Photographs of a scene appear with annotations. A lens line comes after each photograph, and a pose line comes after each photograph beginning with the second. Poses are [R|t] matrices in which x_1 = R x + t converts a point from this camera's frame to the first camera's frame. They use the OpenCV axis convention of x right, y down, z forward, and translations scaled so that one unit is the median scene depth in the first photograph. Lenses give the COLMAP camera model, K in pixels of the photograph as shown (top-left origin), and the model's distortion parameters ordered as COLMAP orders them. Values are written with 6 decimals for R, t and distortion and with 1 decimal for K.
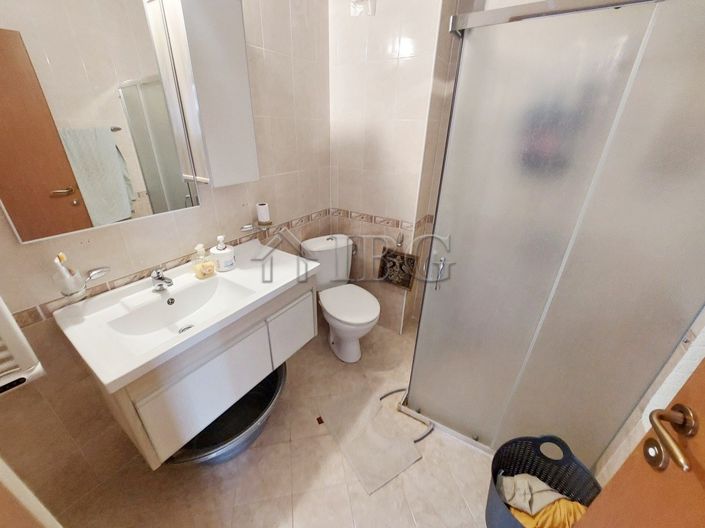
lens RADIAL K [[282.2, 0, 351.0], [0, 282.2, 263.4], [0, 0, 1]] dist [-0.017548, 0.000013]
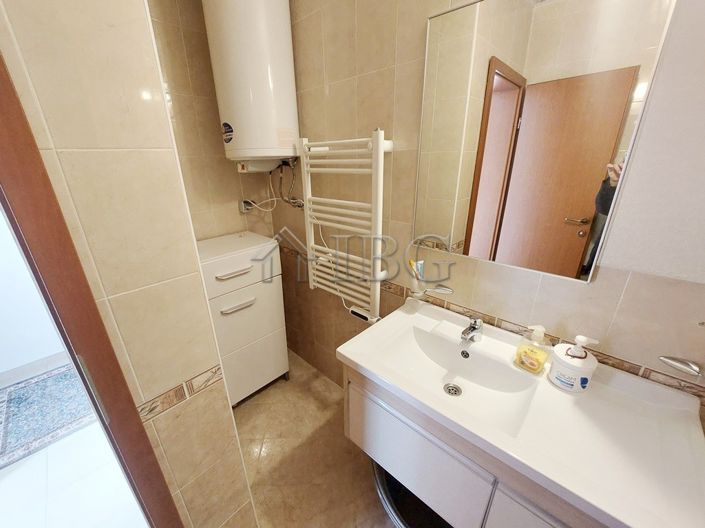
lens RADIAL K [[282.2, 0, 351.8], [0, 282.2, 264.9], [0, 0, 1]] dist [-0.017548, 0.000013]
pose [[-0.164720, 0.329818, -0.929563, 0.138748], [-0.424017, 0.827230, 0.368646, -0.268315], [0.890549, 0.454873, 0.003587, 0.551714]]
